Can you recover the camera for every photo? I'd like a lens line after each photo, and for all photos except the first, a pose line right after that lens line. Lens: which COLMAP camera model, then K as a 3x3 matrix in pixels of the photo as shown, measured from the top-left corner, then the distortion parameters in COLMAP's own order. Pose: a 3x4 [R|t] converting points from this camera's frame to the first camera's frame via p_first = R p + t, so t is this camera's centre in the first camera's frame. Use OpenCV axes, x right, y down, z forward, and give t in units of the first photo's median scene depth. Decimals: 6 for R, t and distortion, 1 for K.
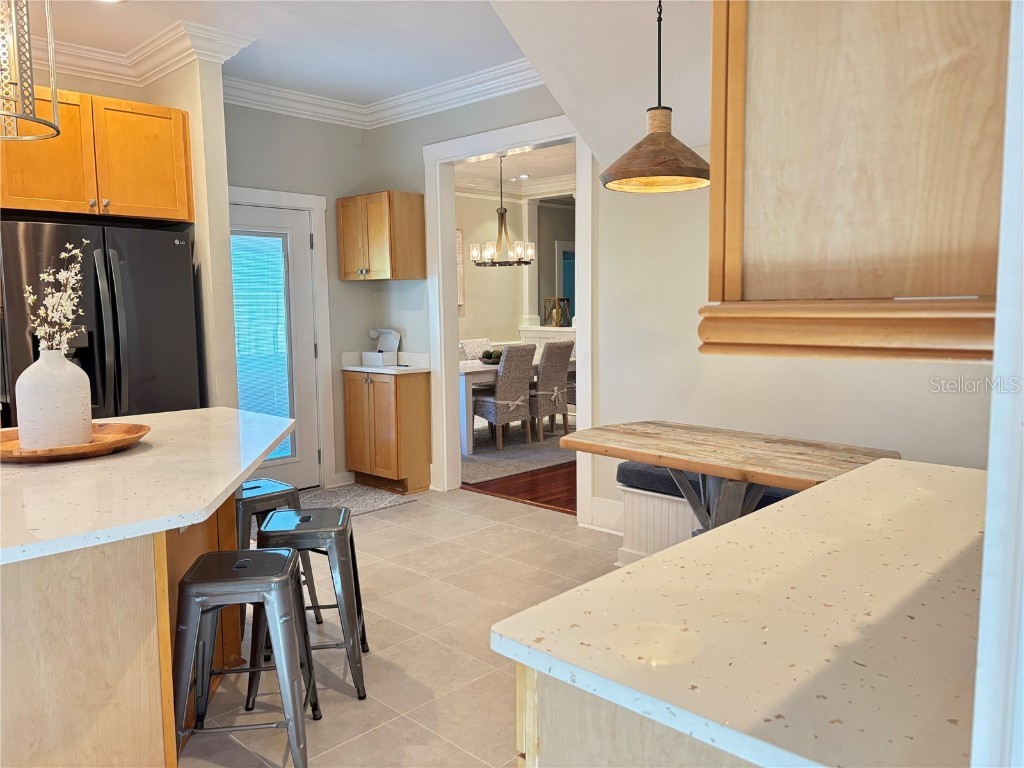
lens RADIAL K [[768.5, 0, 516.3], [0, 768.5, 385.6], [0, 0, 1]] dist [0.051333, -0.062736]
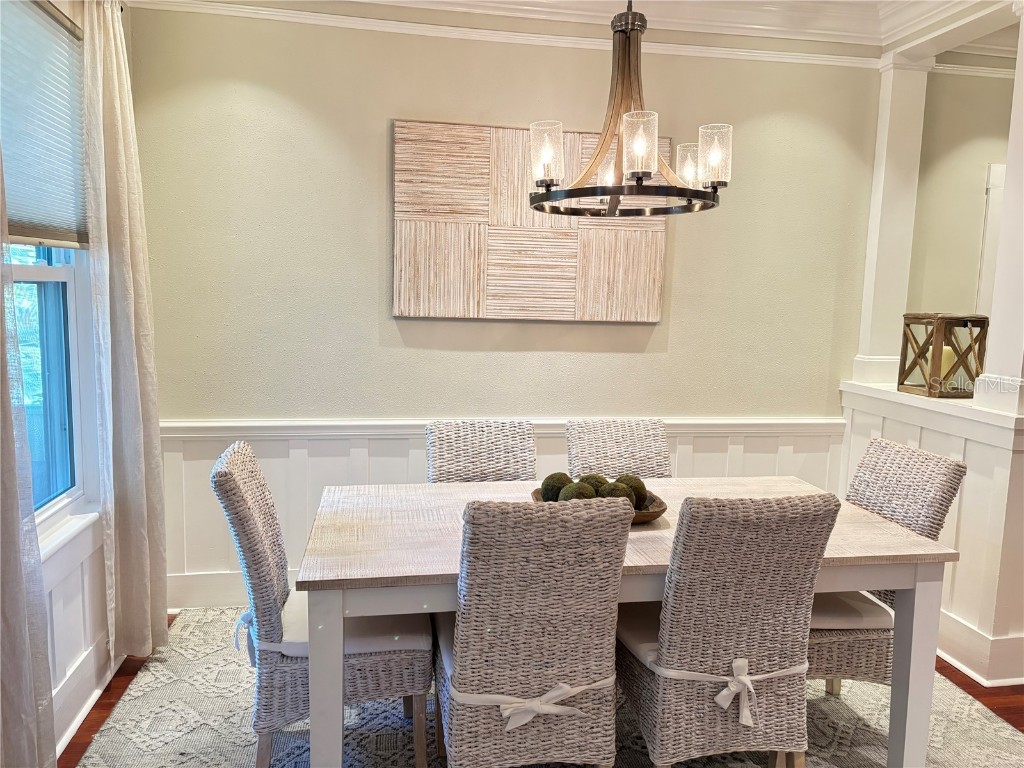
lens RADIAL K [[768.5, 0, 509.7], [0, 768.5, 391.9], [0, 0, 1]] dist [0.051333, -0.062736]
pose [[0.799965, 0.102297, -0.591263, 0.358994], [-0.093846, 0.994565, 0.045102, -0.248775], [0.592663, 0.019407, 0.805217, 1.949966]]
